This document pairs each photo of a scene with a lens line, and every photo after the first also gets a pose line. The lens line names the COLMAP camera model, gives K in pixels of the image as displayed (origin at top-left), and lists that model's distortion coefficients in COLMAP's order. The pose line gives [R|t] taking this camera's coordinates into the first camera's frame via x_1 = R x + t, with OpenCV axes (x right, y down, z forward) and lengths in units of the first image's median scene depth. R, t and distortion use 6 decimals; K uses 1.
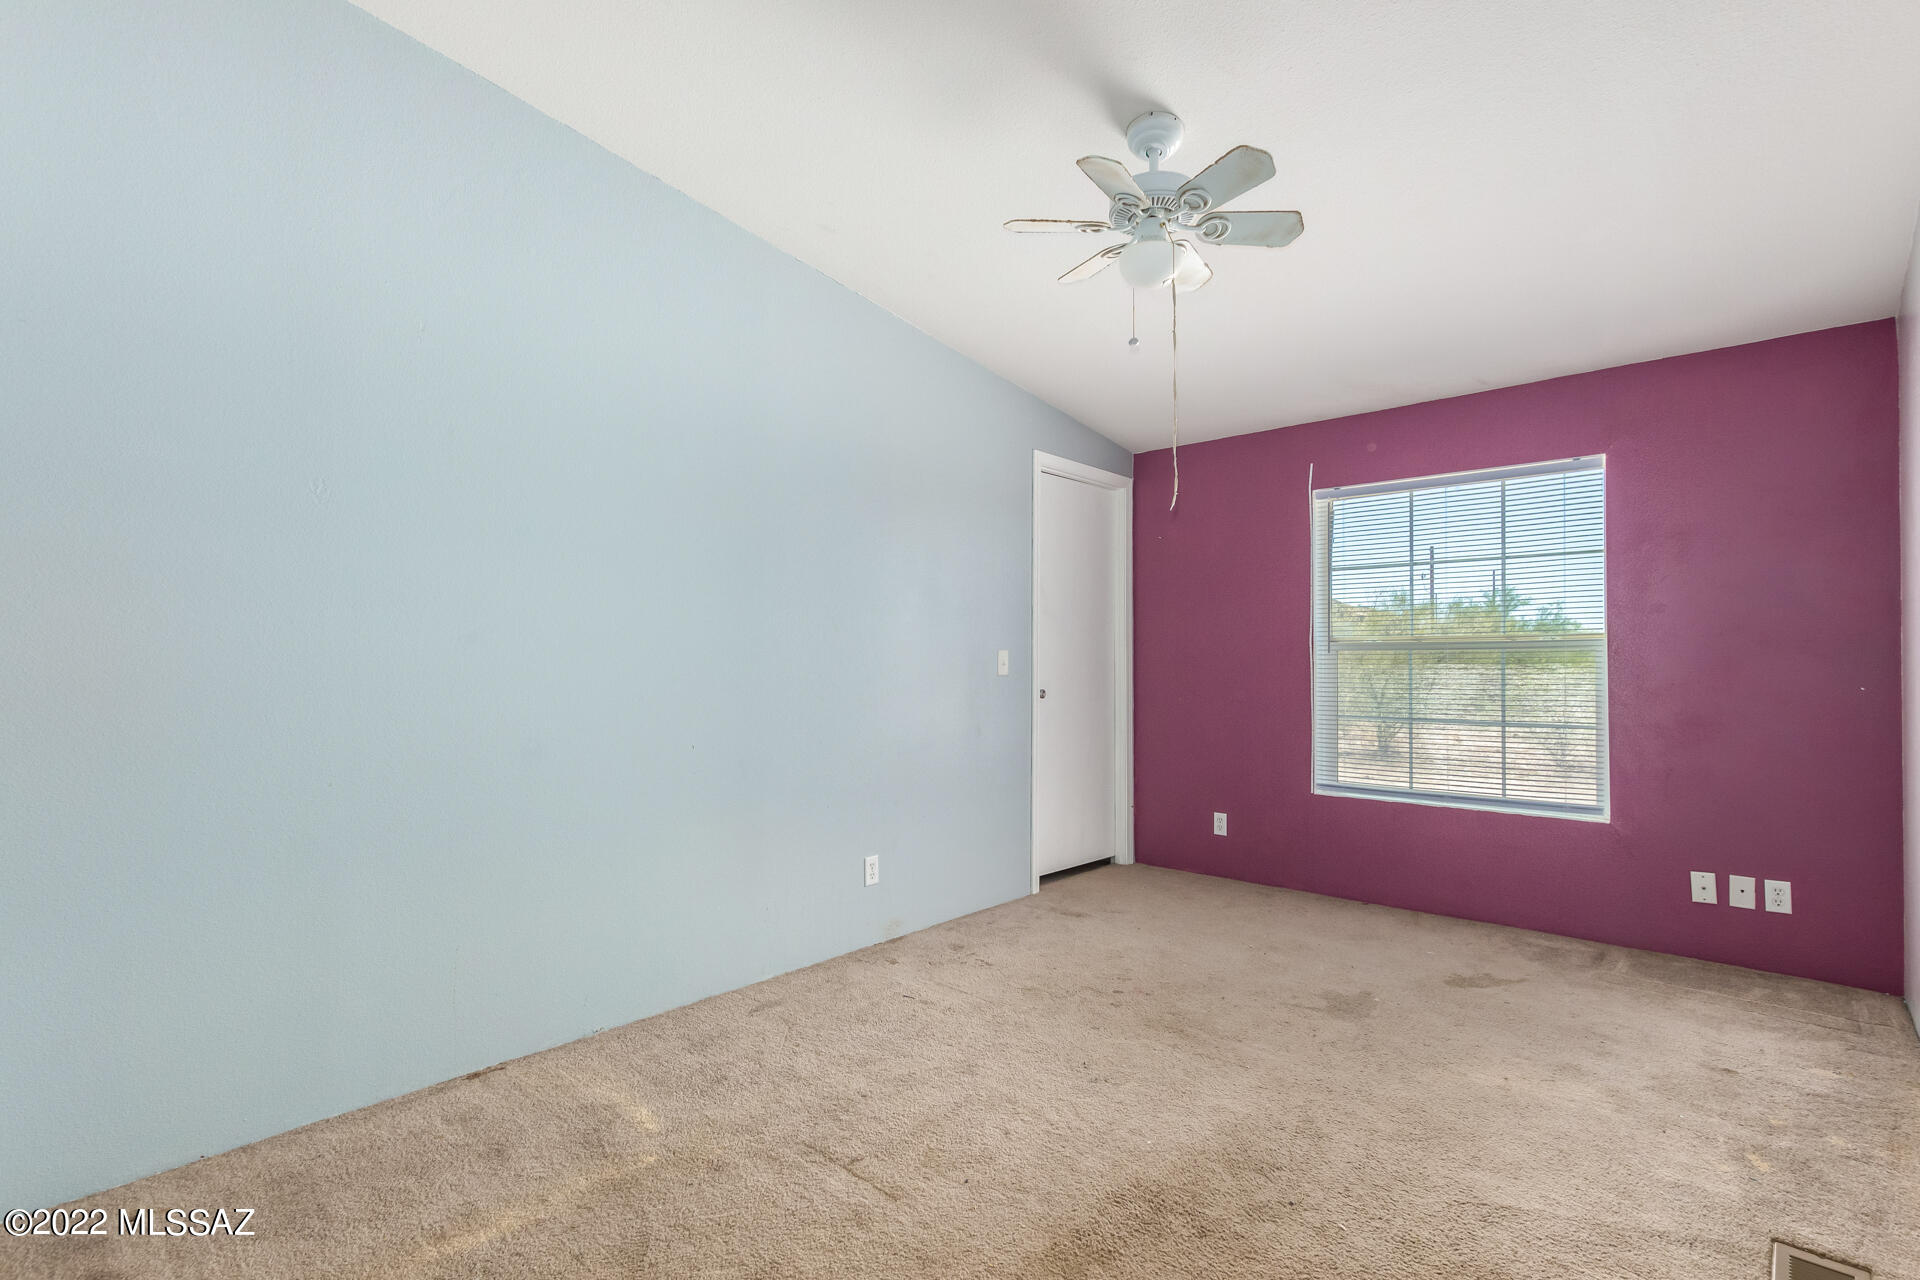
lens RADIAL K [[884.5, 0, 965.5], [0, 884.5, 643.9], [0, 0, 1]] dist [0.003444, 0.000356]
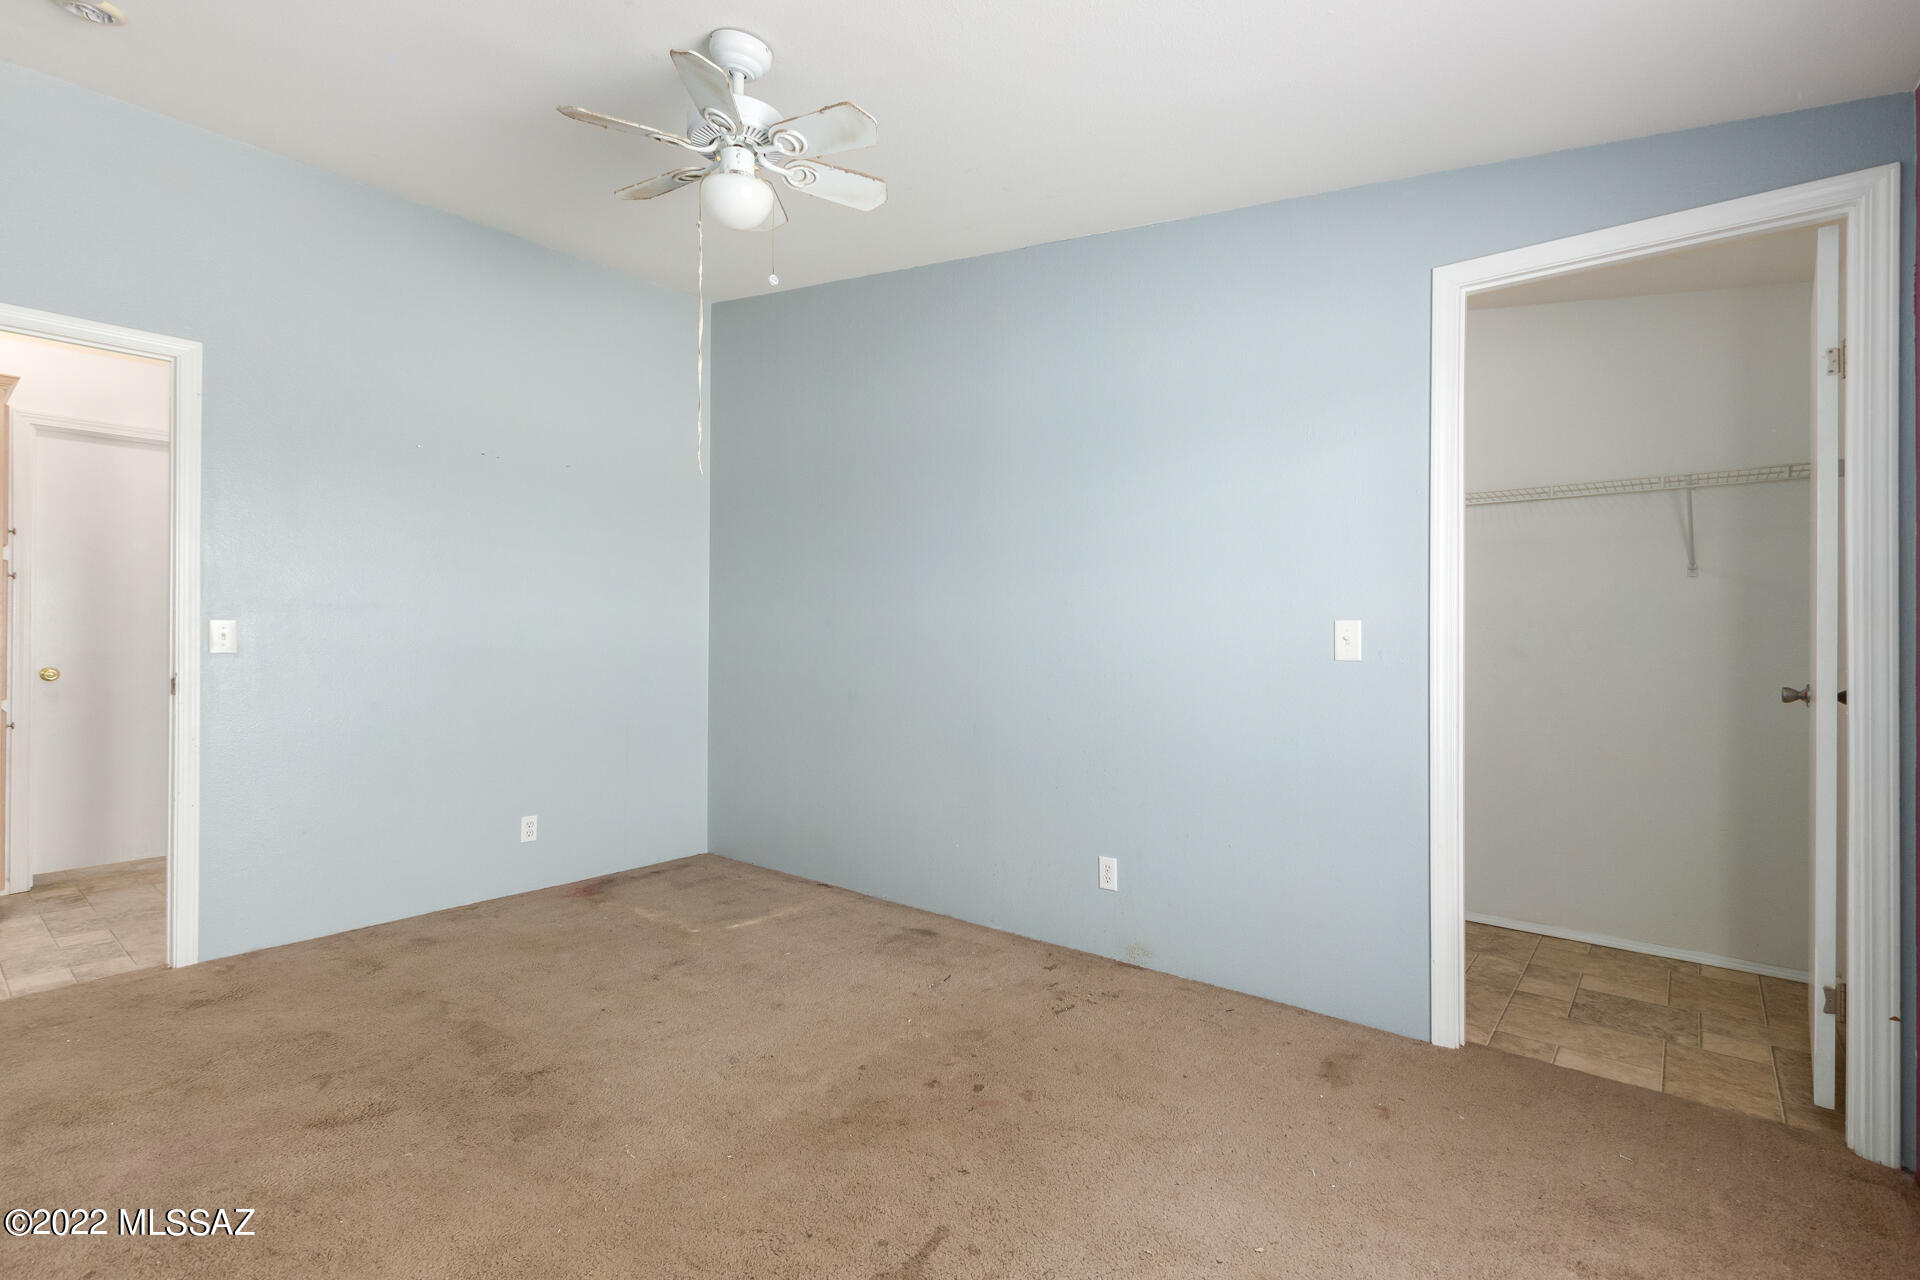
lens RADIAL K [[884.5, 0, 965.5], [0, 884.5, 643.9], [0, 0, 1]] dist [0.003444, 0.000356]
pose [[0.060154, 0.006188, -0.998170, 0.917357], [0.006689, 0.999956, 0.006602, 0.025818], [0.998167, -0.007074, 0.060110, 0.974629]]
